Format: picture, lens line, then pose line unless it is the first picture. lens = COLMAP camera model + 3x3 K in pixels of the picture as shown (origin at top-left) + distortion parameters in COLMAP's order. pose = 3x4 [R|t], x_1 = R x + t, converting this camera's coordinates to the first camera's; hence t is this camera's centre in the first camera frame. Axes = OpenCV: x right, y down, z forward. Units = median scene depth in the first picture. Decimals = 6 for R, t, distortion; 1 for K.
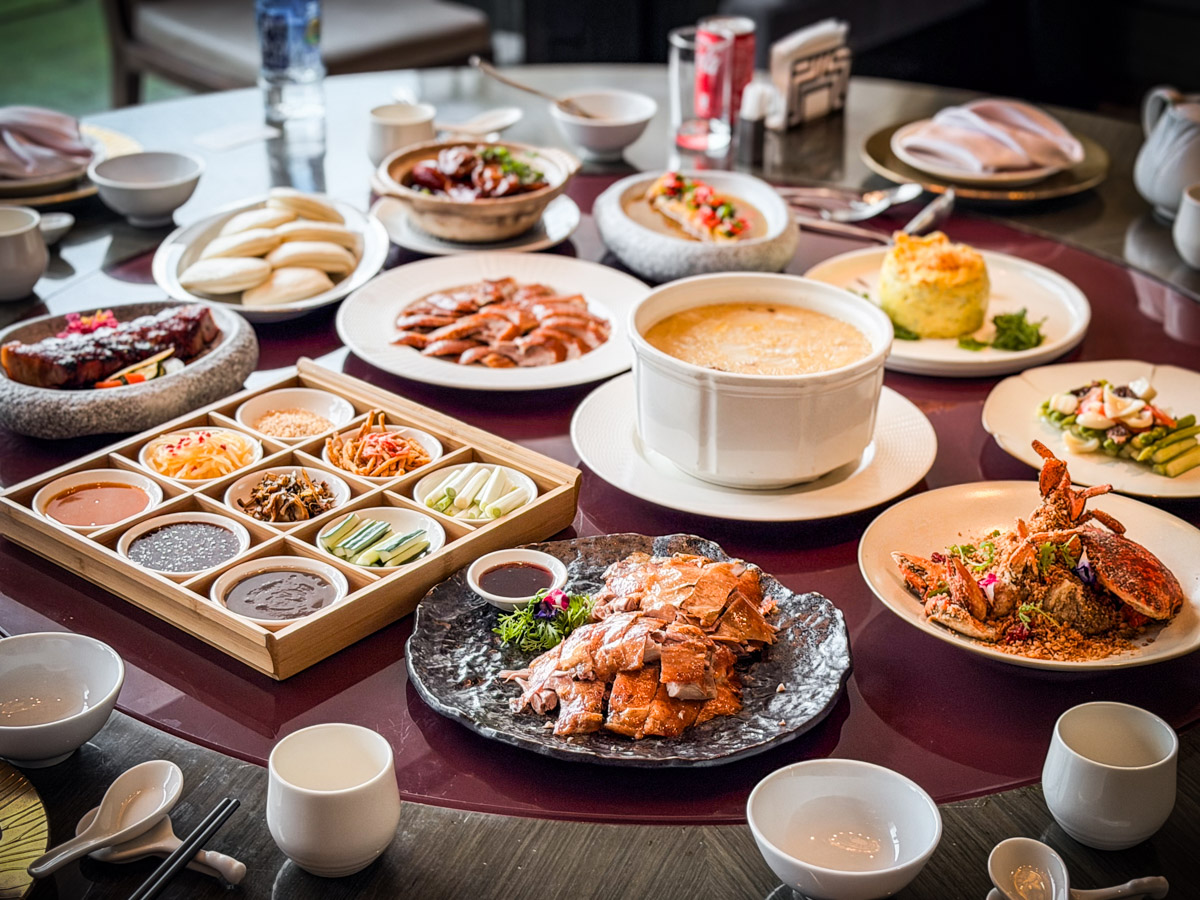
lens RADIAL K [[2215.3, 0, 599.2], [0, 2215.3, 449.5], [0, 0, 1]] dist [-0.050067, 0.000000]
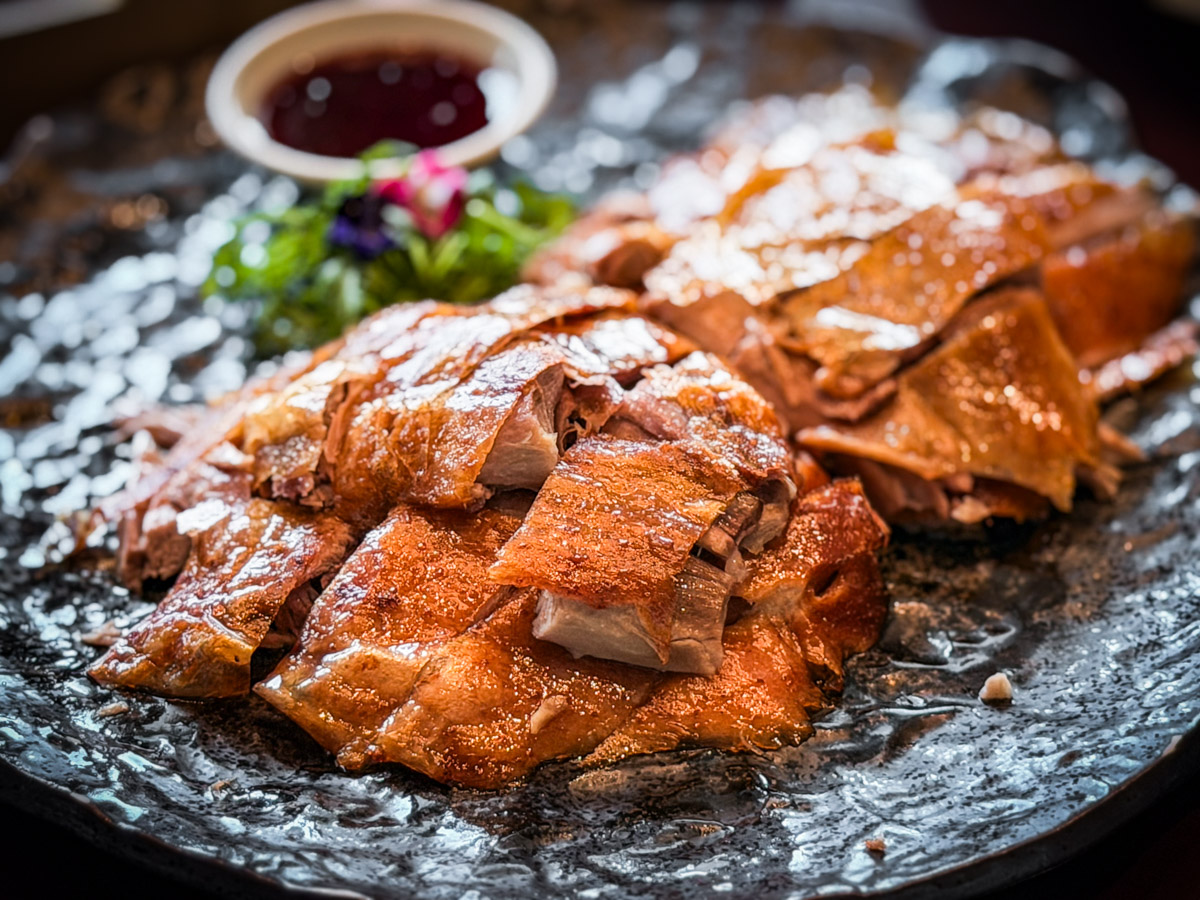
lens RADIAL K [[3320.0, 0, 600.3], [0, 3320.0, 450.2], [0, 0, 1]] dist [-0.002456, 0.000000]
pose [[0.895231, 0.219619, -0.387723, 0.189025], [-0.138407, 0.964119, 0.226533, -0.002890], [0.423562, -0.149136, 0.893506, 0.636857]]
